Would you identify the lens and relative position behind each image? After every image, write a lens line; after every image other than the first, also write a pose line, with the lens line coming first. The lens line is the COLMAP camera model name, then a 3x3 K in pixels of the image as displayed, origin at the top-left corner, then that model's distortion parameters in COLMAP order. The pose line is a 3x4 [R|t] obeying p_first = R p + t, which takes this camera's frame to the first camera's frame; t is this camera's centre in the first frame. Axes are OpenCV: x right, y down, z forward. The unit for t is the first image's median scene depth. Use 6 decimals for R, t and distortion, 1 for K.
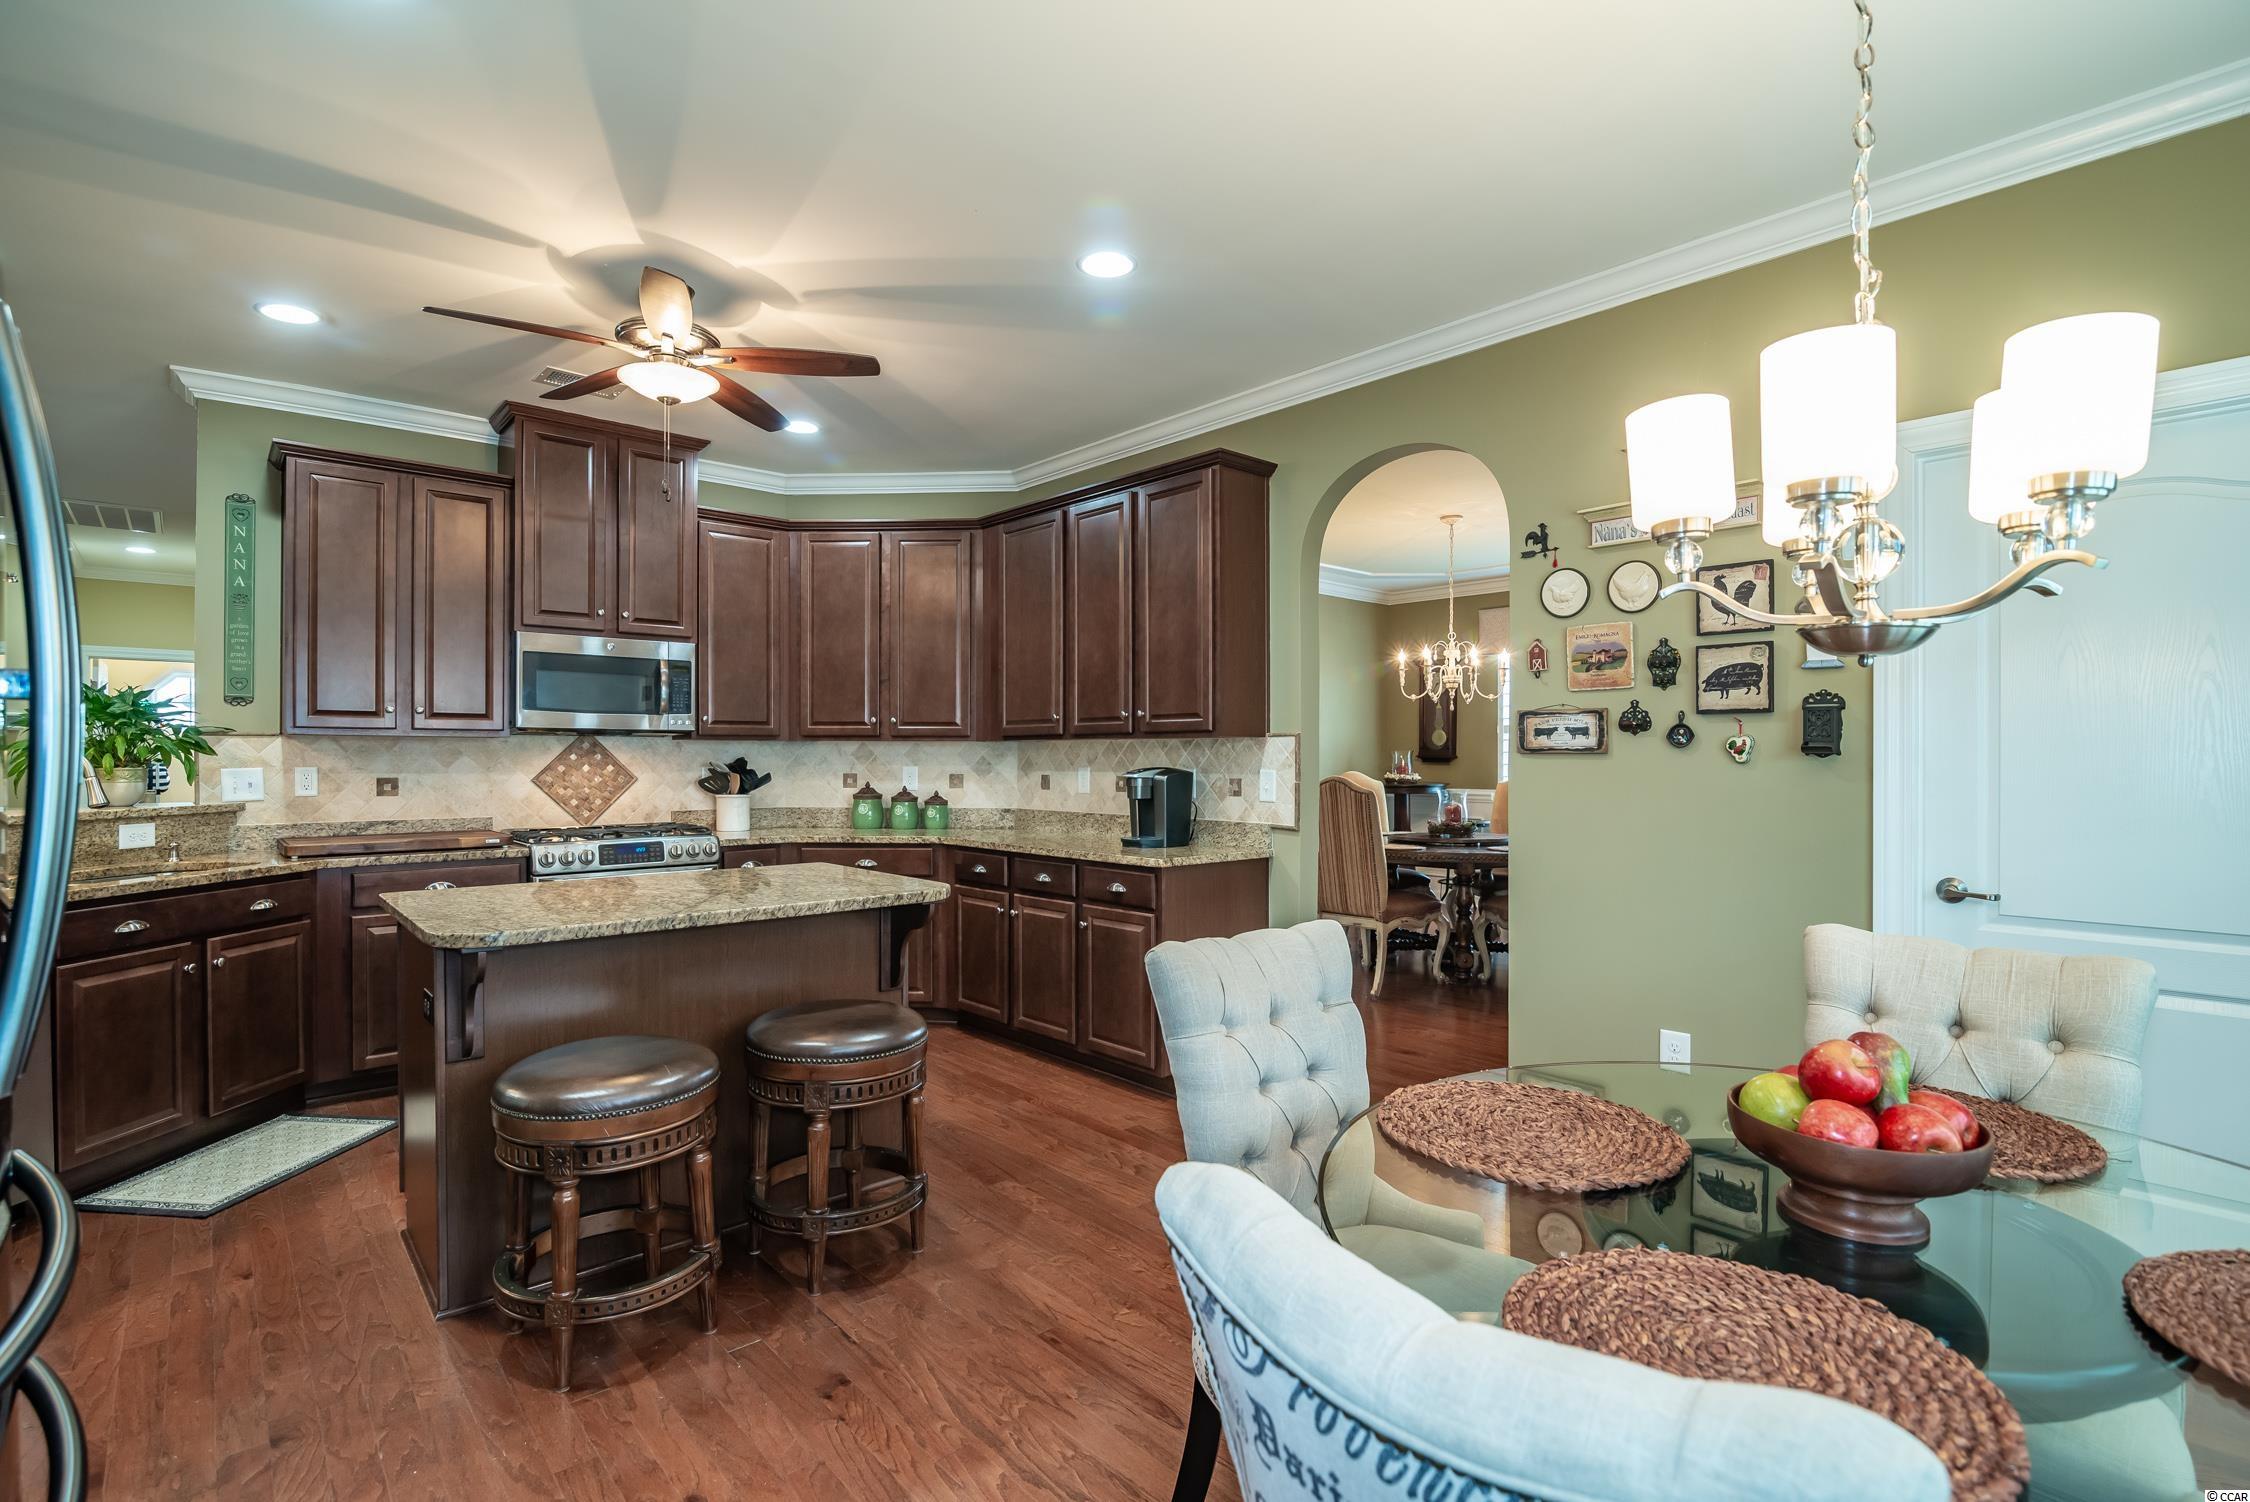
lens RADIAL K [[1062.3, 0, 1121.1], [0, 1062.3, 769.0], [0, 0, 1]] dist [-0.017609, -0.000876]
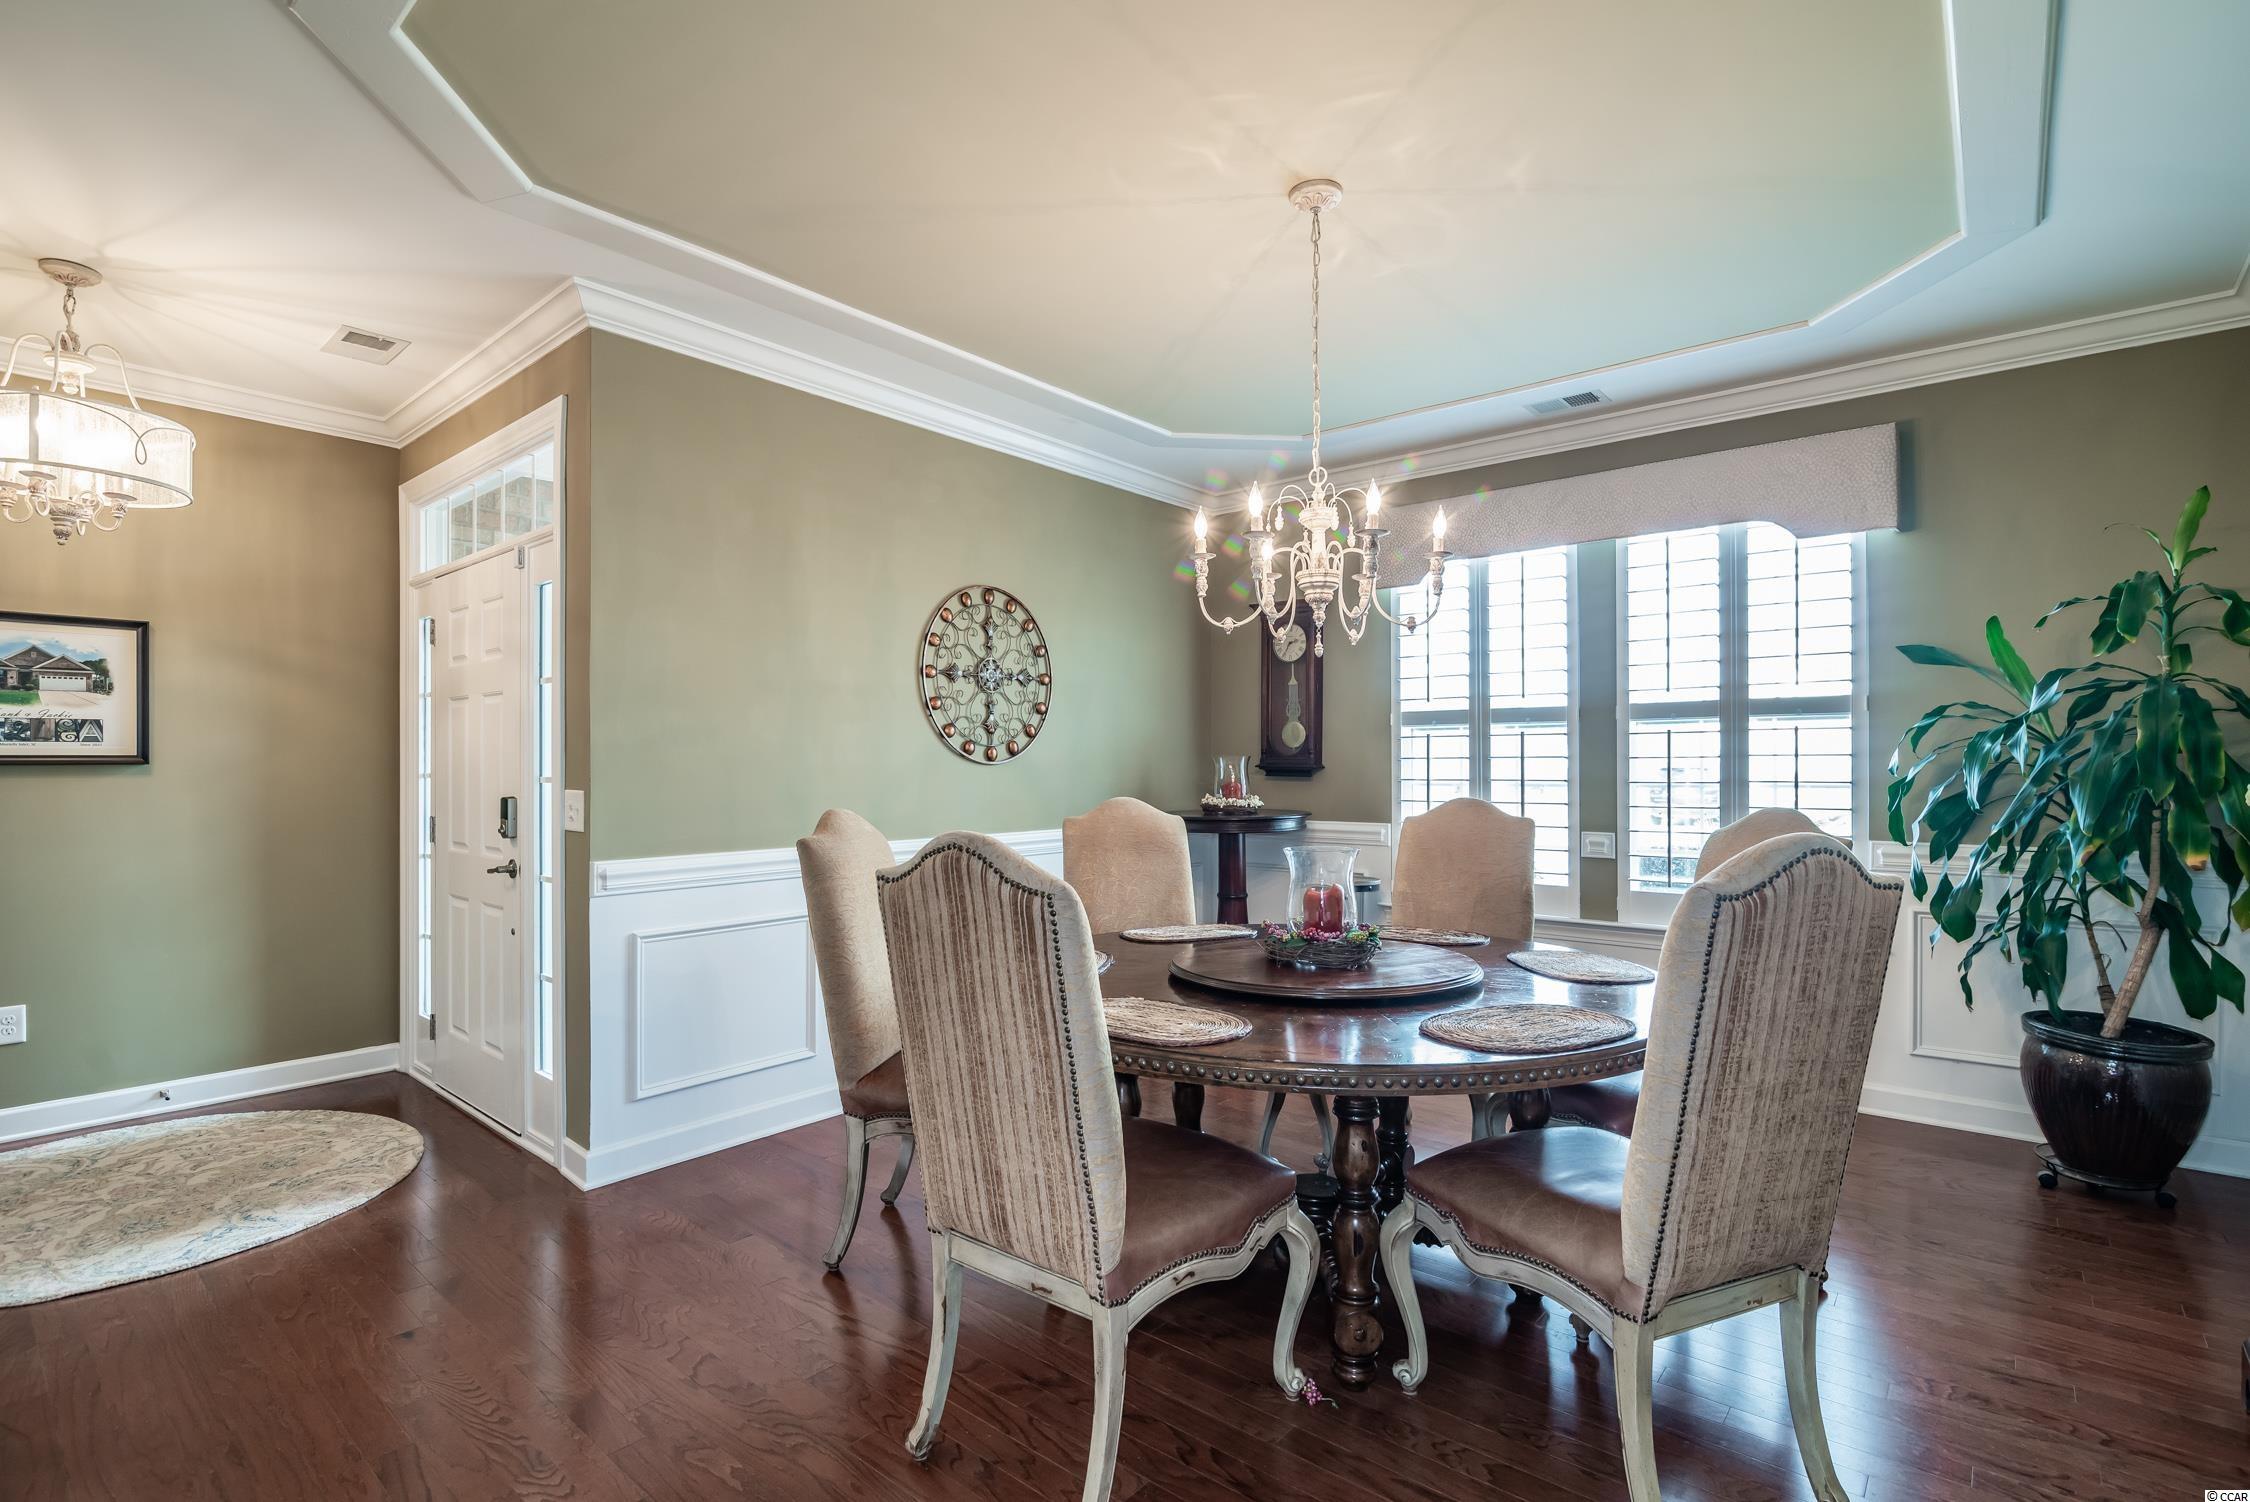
lens RADIAL K [[1062.3, 0, 1121.1], [0, 1062.3, 769.0], [0, 0, 1]] dist [-0.017609, -0.000876]
pose [[0.992148, -0.004495, 0.124989, 0.183192], [0.005662, 0.999944, -0.008987, -0.007537], [-0.124942, 0.009624, 0.992117, 0.599006]]
